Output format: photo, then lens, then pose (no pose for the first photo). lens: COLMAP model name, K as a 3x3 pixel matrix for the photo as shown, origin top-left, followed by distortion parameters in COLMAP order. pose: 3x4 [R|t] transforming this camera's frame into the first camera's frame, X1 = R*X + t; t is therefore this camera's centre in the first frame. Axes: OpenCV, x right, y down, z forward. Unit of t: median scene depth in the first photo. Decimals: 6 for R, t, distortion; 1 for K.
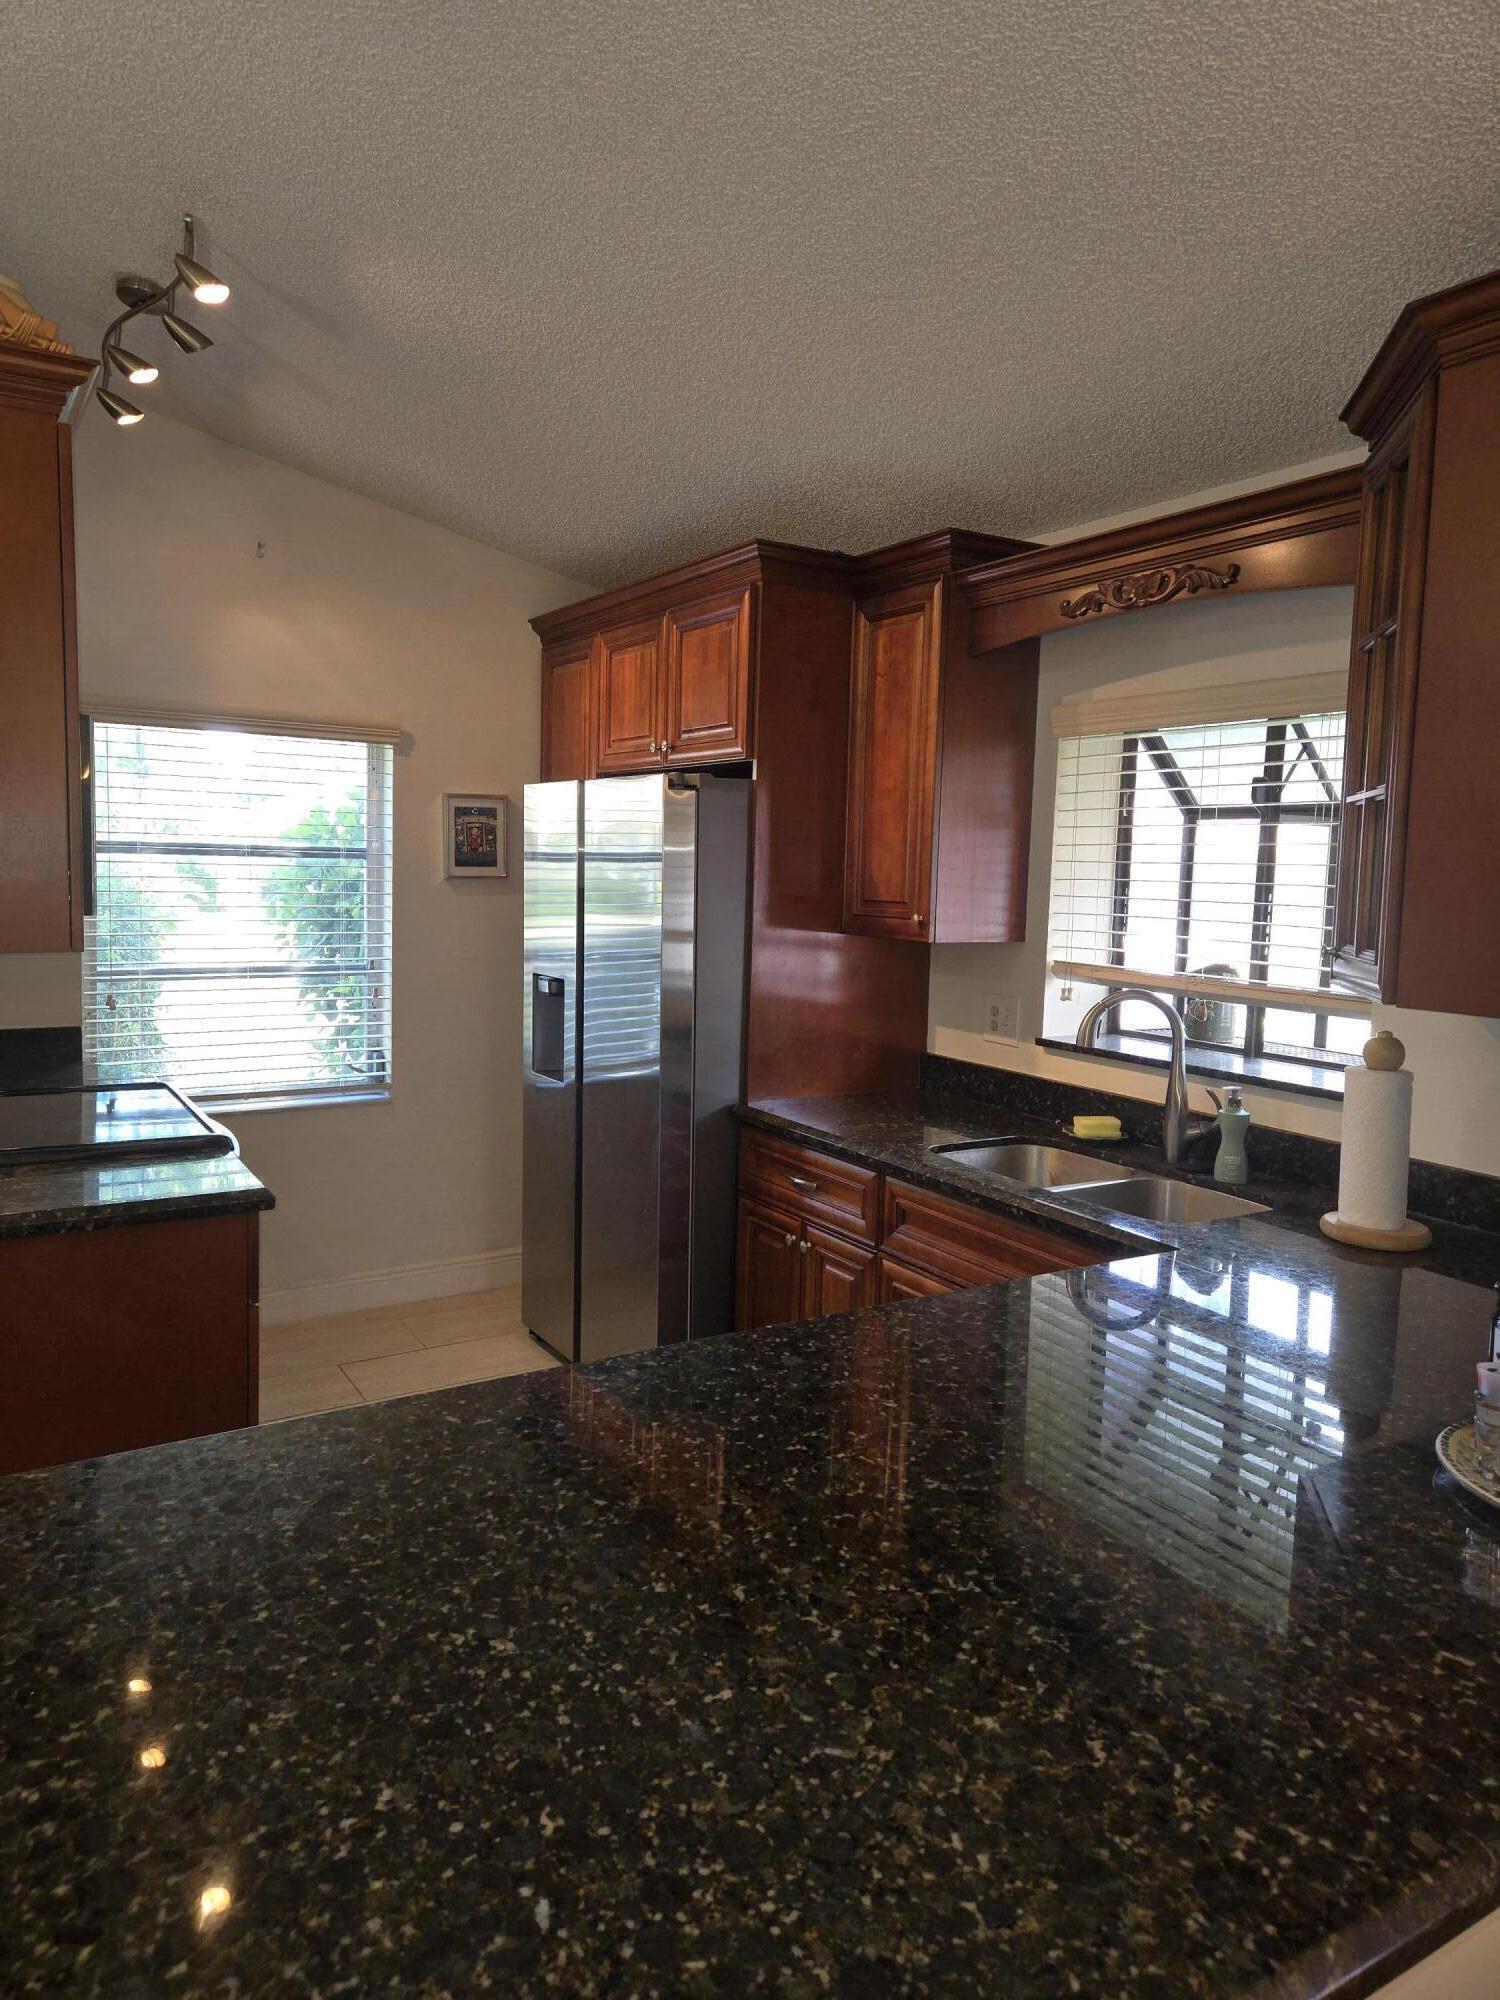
lens RADIAL K [[1317.6, 0, 743.9], [0, 1317.6, 1006.7], [0, 0, 1]] dist [0.077079, -0.064891]
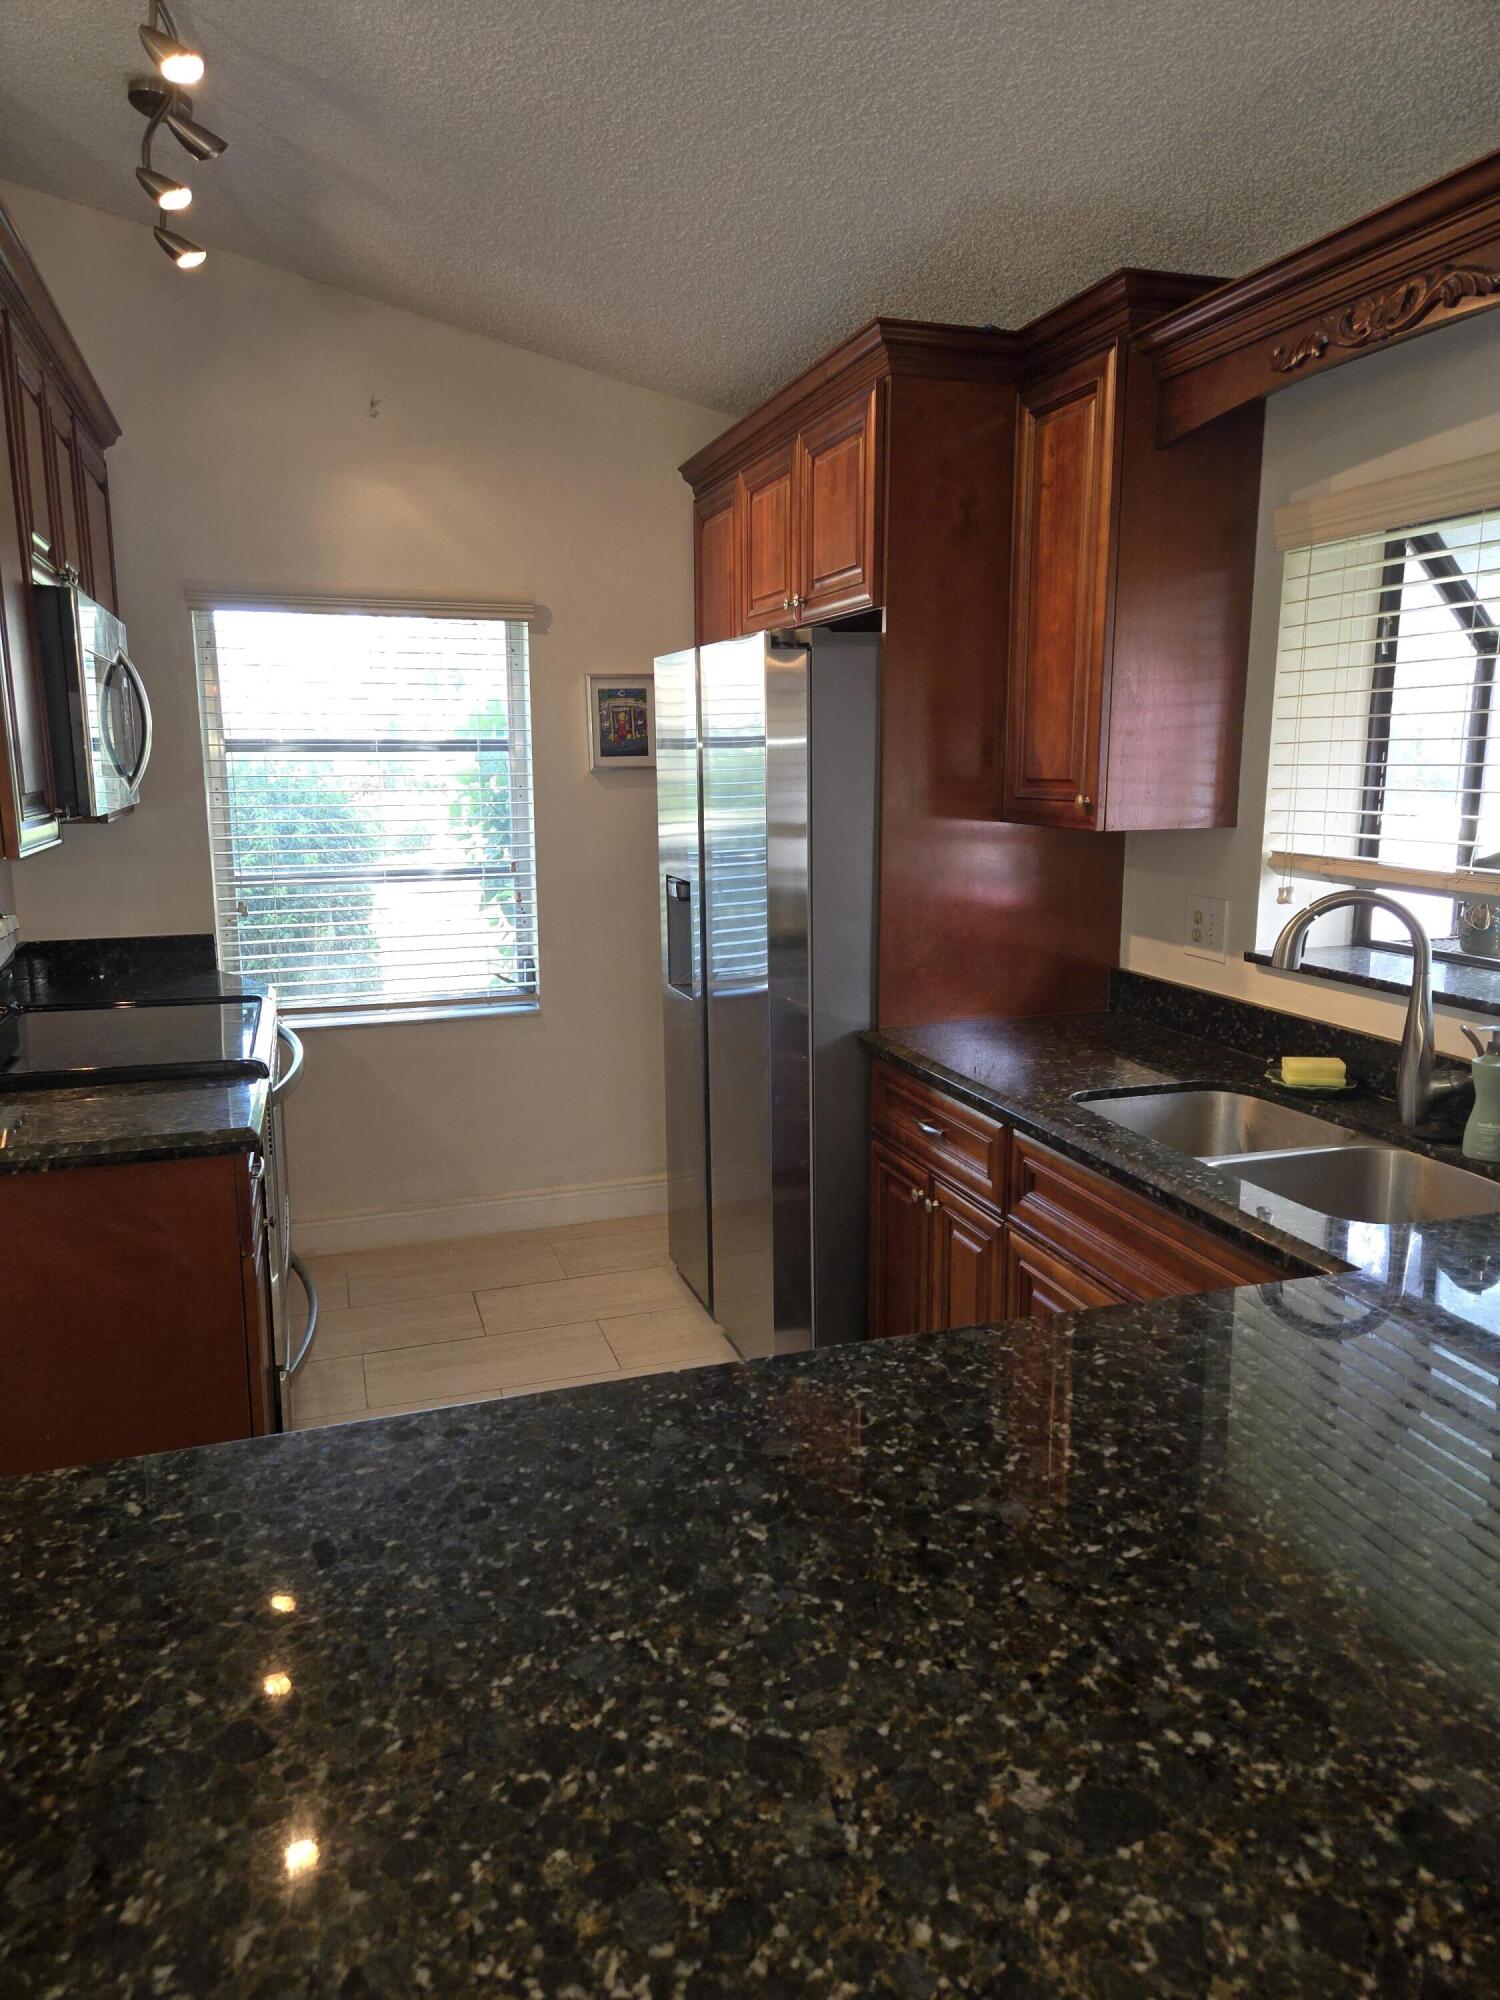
lens RADIAL K [[1317.6, 0, 743.9], [0, 1317.6, 1006.7], [0, 0, 1]] dist [0.077079, -0.064891]
pose [[0.971871, 0.012948, -0.235156, 0.117769], [0.005666, 0.996913, 0.078311, -0.007156], [0.235444, -0.077441, 0.968798, 0.171302]]
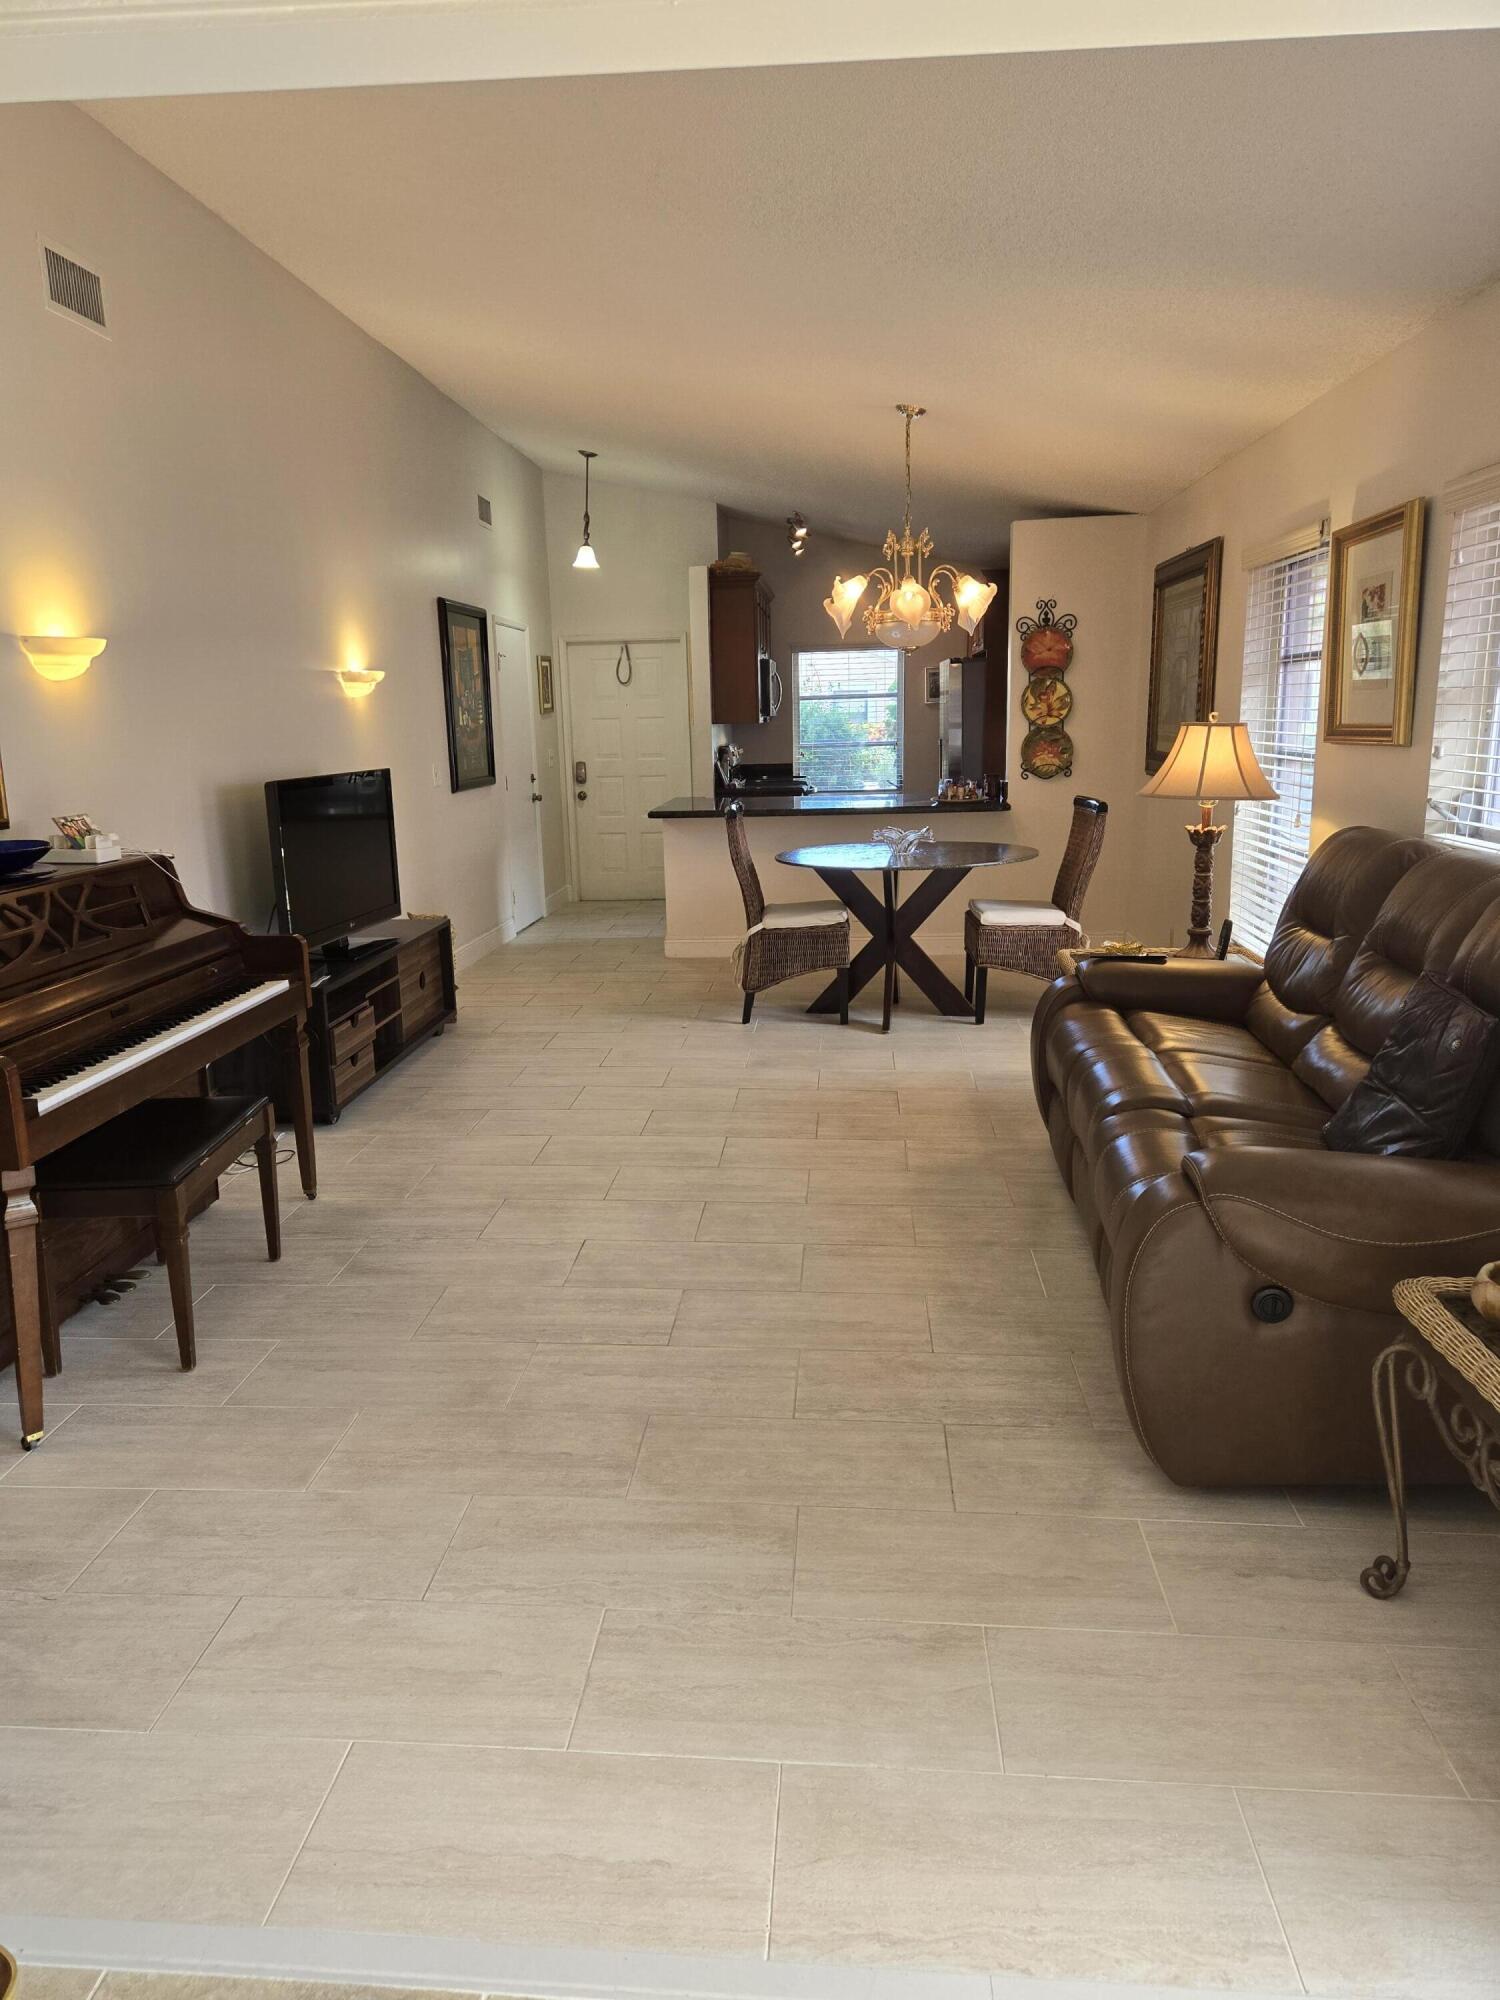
lens RADIAL K [[1317.6, 0, 743.9], [0, 1317.6, 1006.7], [0, 0, 1]] dist [0.077079, -0.064891]
pose [[0.803964, 0.089777, -0.587862, 1.283892], [-0.023340, 0.992541, 0.119657, 0.225919], [0.594219, -0.082479, 0.800063, -1.559115]]
